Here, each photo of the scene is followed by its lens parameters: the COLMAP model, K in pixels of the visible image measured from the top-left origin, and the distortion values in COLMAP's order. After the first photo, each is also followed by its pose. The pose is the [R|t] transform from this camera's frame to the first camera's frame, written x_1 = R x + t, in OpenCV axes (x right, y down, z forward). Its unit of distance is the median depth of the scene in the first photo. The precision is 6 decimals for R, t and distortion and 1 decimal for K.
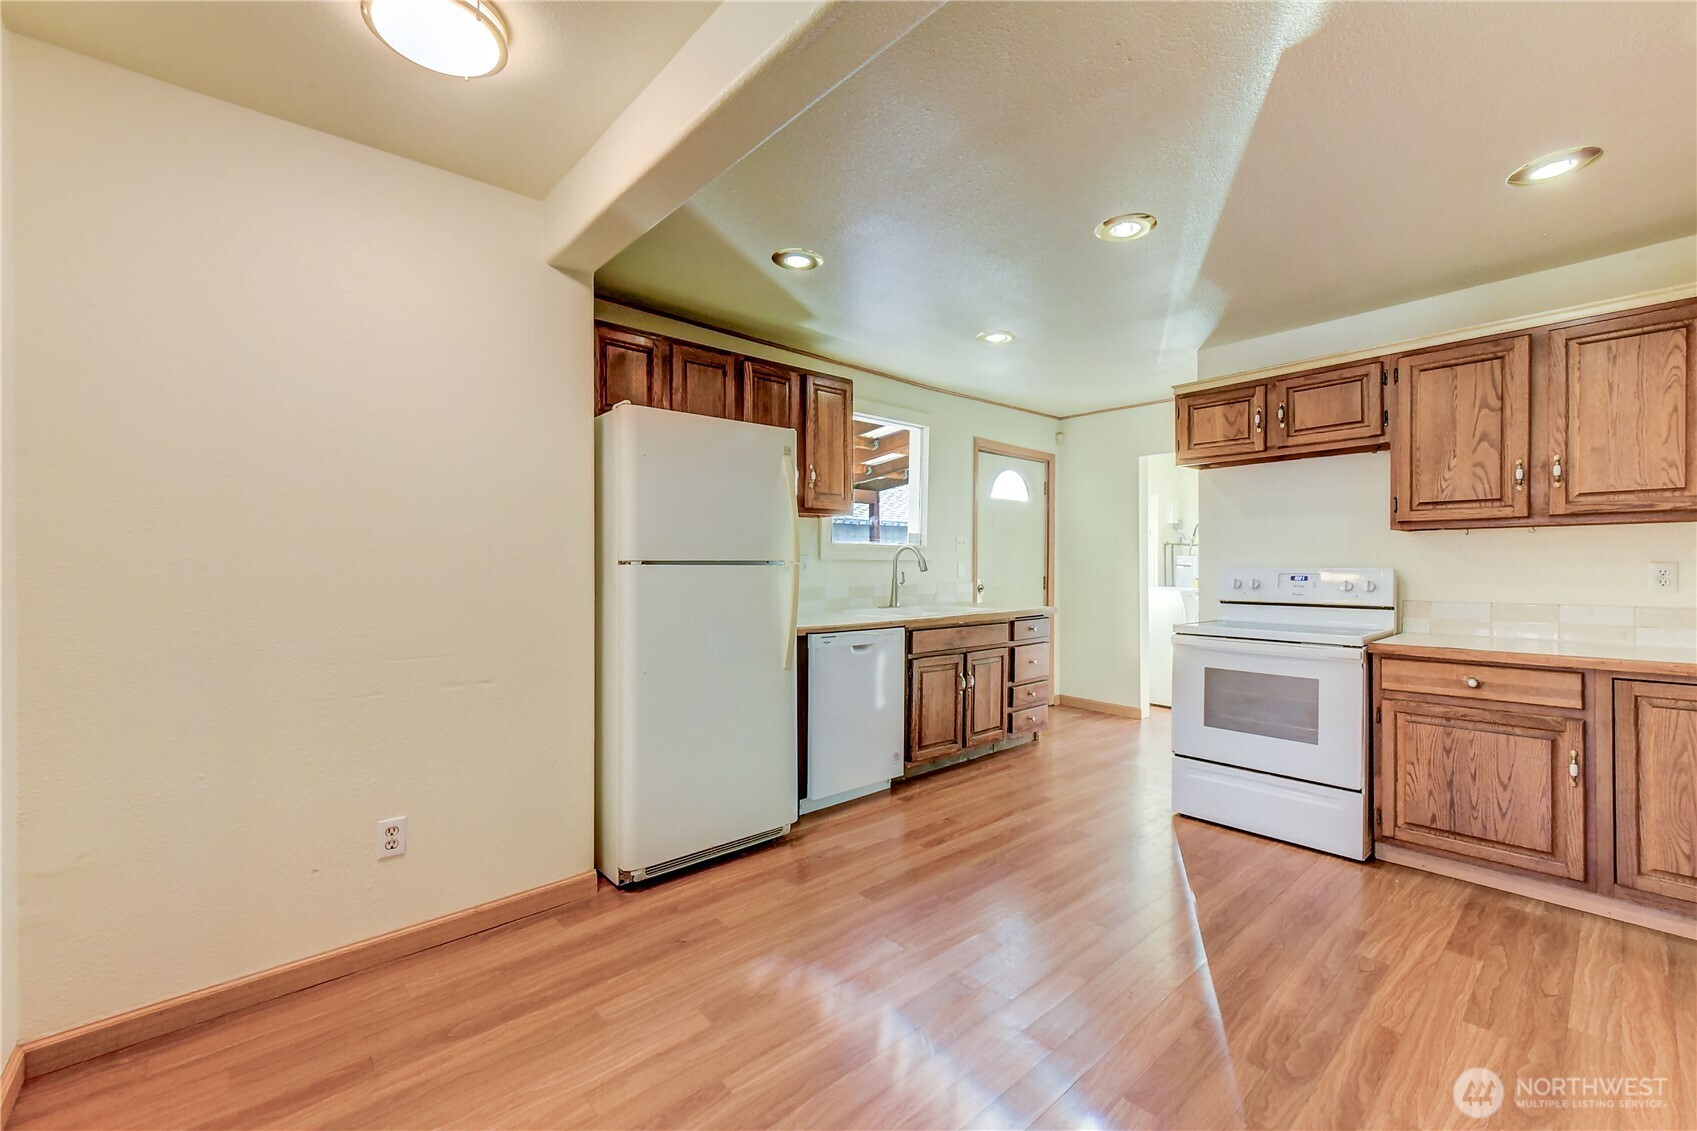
lens RADIAL K [[699.2, 0, 843.8], [0, 699.2, 563.4], [0, 0, 1]] dist [0.004016, -0.000586]
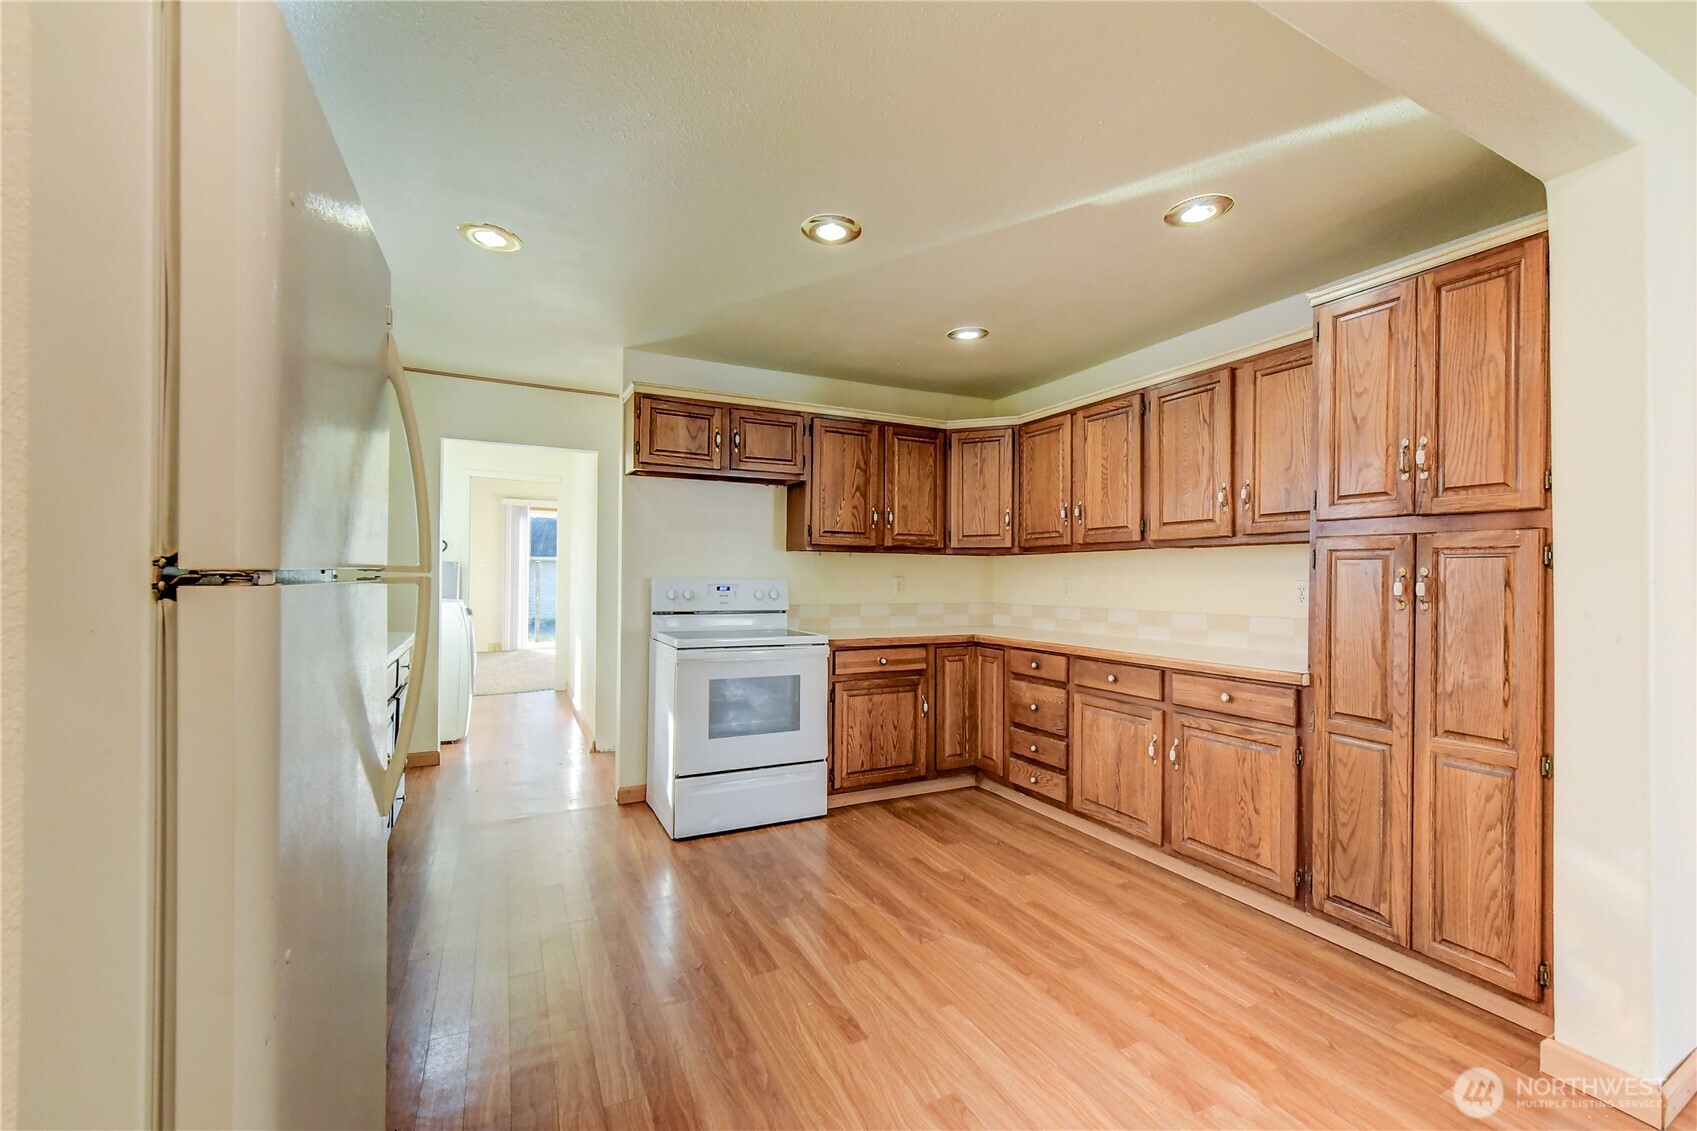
lens RADIAL K [[699.2, 0, 859.7], [0, 699.2, 572.6], [0, 0, 1]] dist [0.004016, -0.000586]
pose [[0.243391, 0.008582, 0.969890, -0.464447], [-0.013185, 0.999898, -0.005539, -0.001572], [-0.969839, -0.011440, 0.243479, 0.648867]]
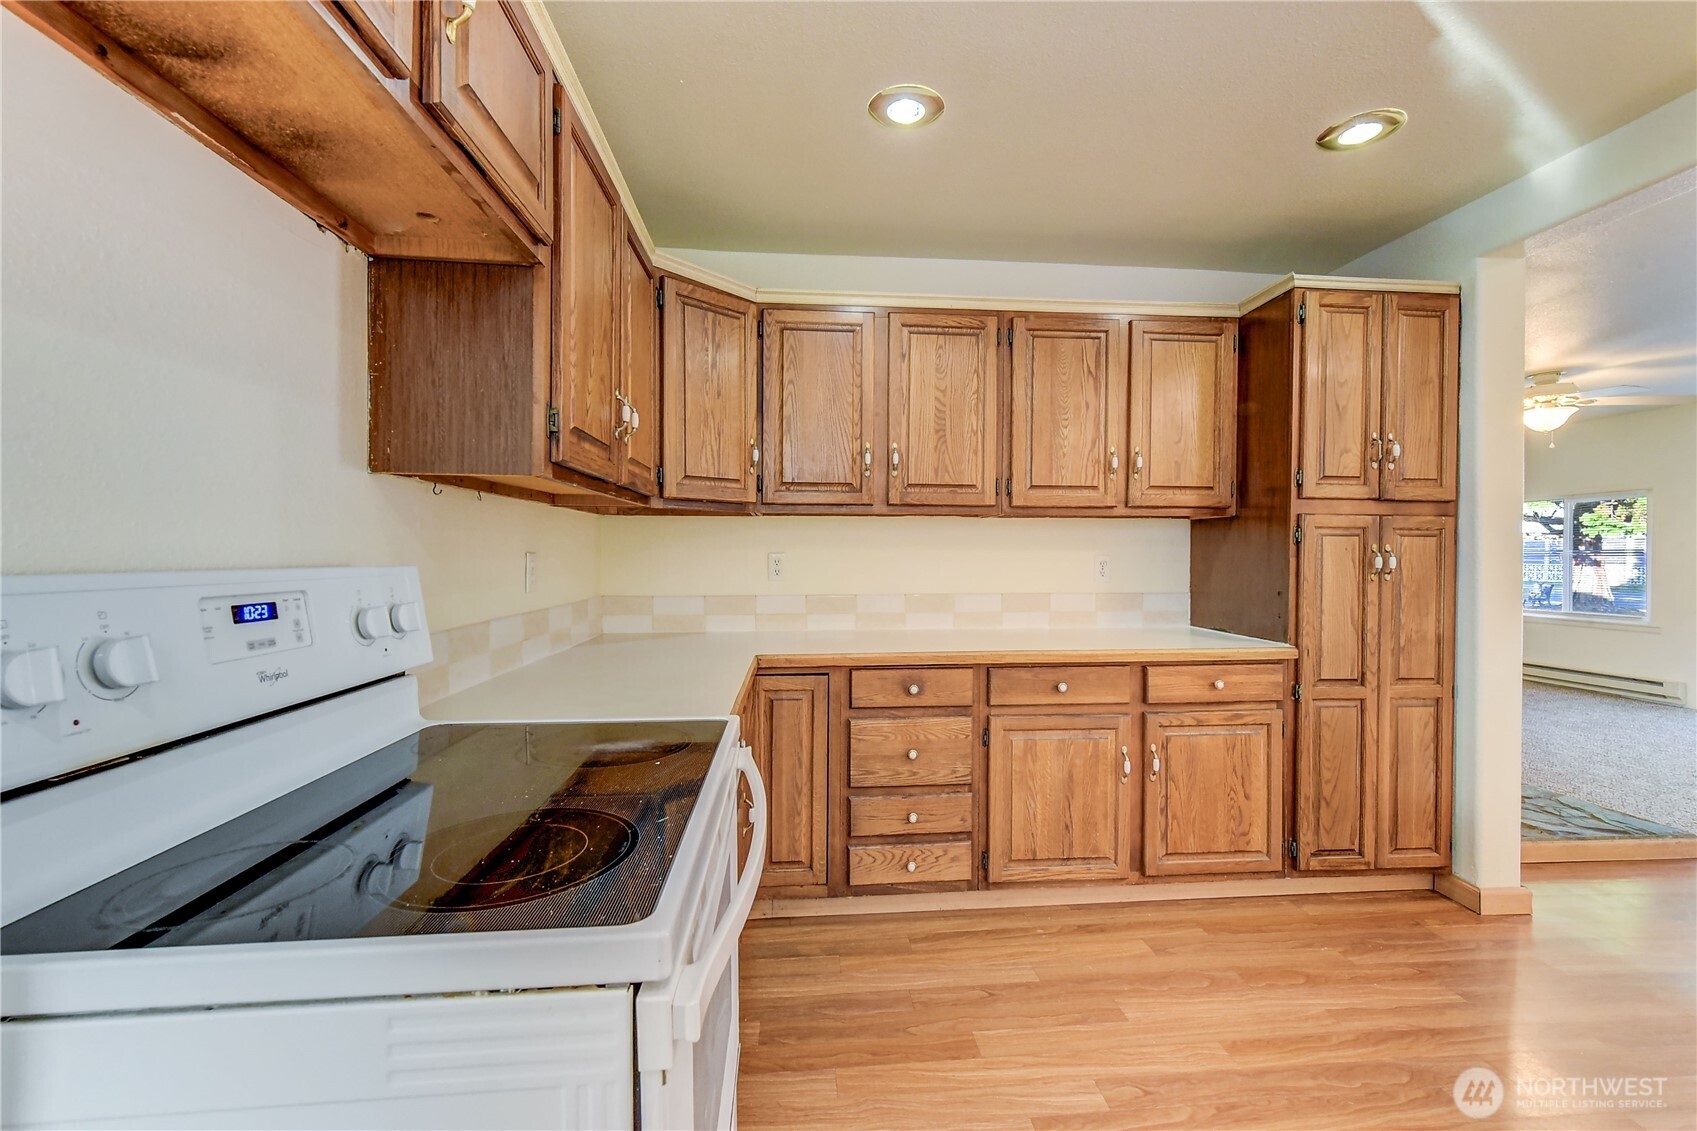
lens RADIAL K [[699.2, 0, 854.3], [0, 699.2, 560.3], [0, 0, 1]] dist [0.004016, -0.000586]
pose [[-0.808453, -0.008927, 0.588493, 0.410372], [-0.005868, 0.999958, 0.007107, -0.001137], [-0.588531, 0.002293, -0.808471, 1.341972]]
